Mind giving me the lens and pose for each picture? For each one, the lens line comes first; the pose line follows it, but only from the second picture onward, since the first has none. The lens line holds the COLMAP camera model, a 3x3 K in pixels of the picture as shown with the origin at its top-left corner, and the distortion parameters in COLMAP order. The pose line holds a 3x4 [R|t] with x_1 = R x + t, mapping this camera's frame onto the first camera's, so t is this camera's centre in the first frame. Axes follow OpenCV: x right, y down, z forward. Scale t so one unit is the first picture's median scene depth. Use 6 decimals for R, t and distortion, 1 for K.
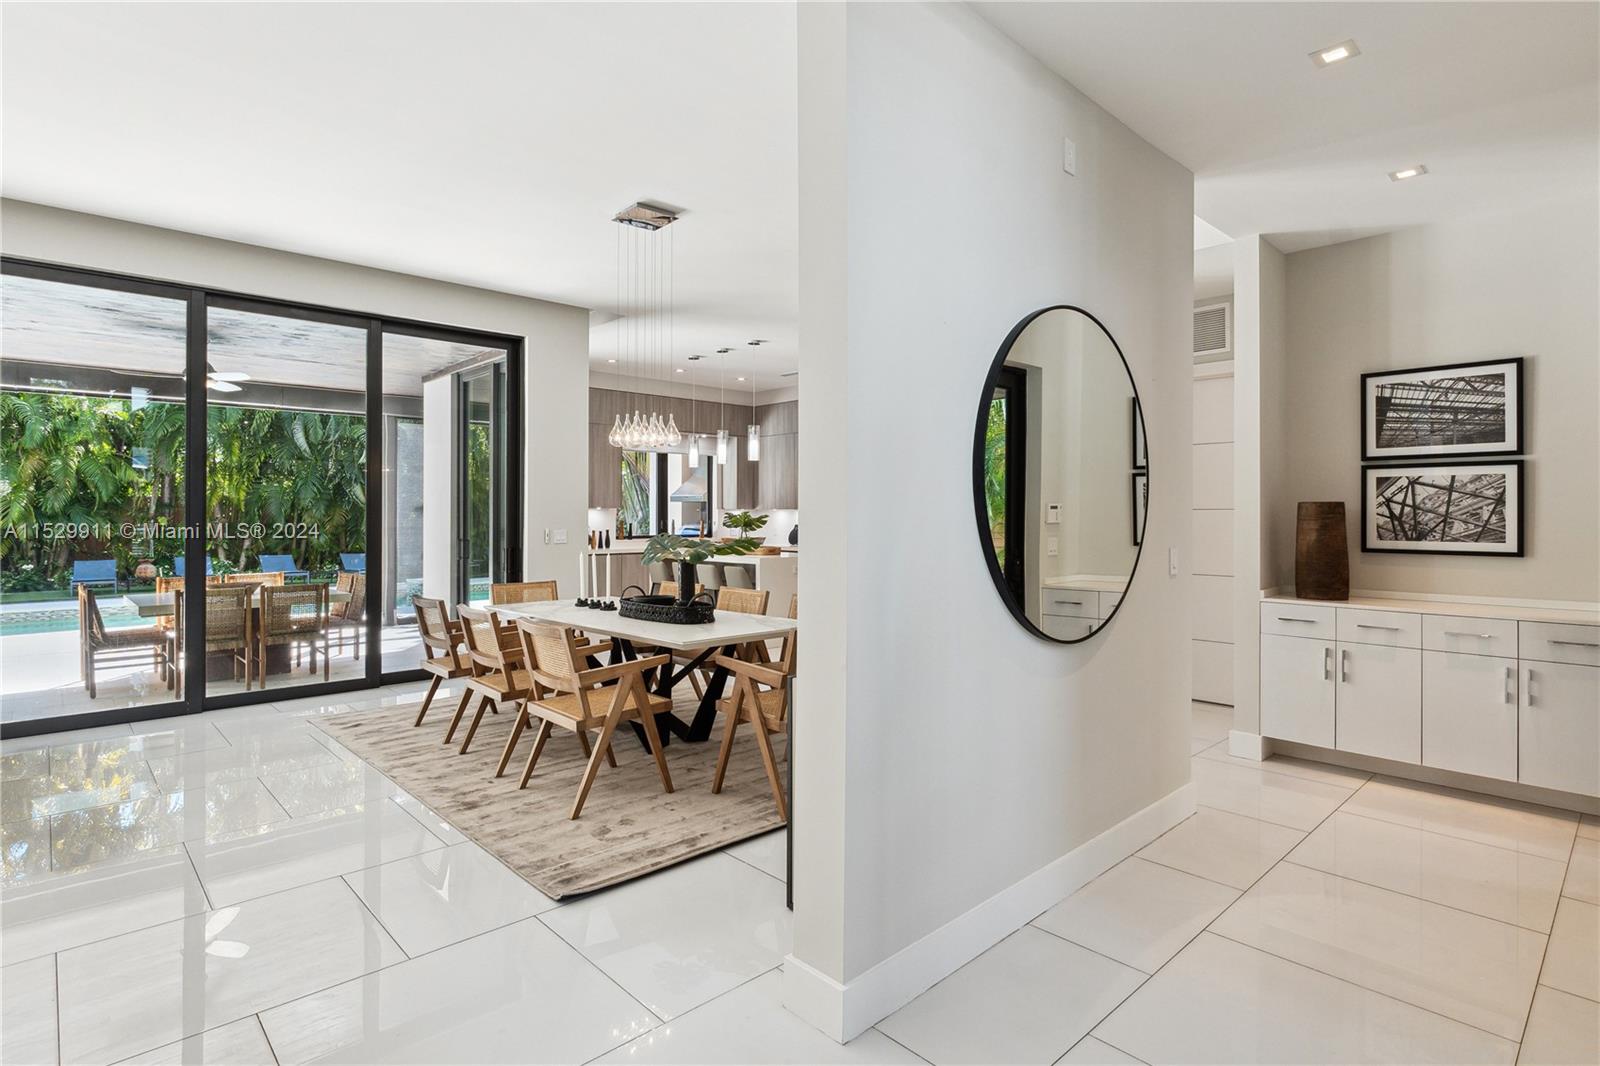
lens RADIAL K [[807.4, 0, 799.7], [0, 807.4, 508.8], [0, 0, 1]] dist [-0.001684, -0.000101]
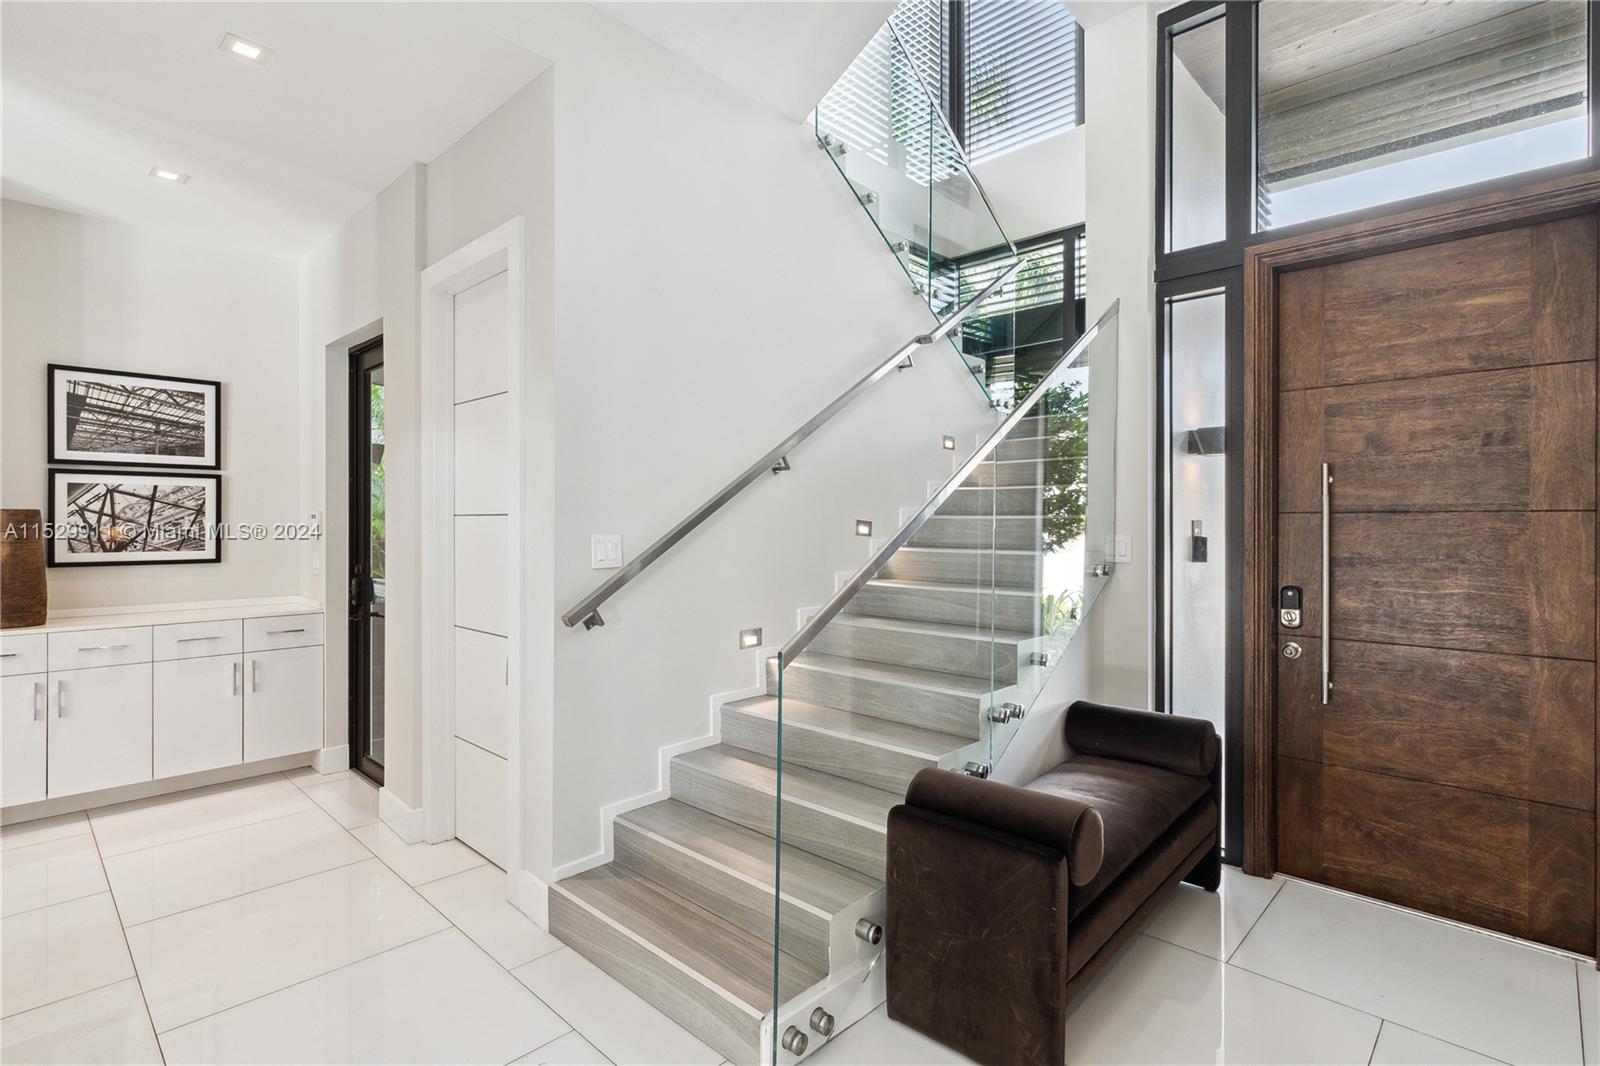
lens RADIAL K [[769.6, 0, 807.7], [0, 769.6, 525.5], [0, 0, 1]] dist [-0.001560, -0.000261]
pose [[-0.051734, -0.004180, 0.998652, -0.187426], [-0.005985, 0.999975, 0.003875, 0.000047], [-0.998643, -0.005777, -0.051757, 0.236126]]
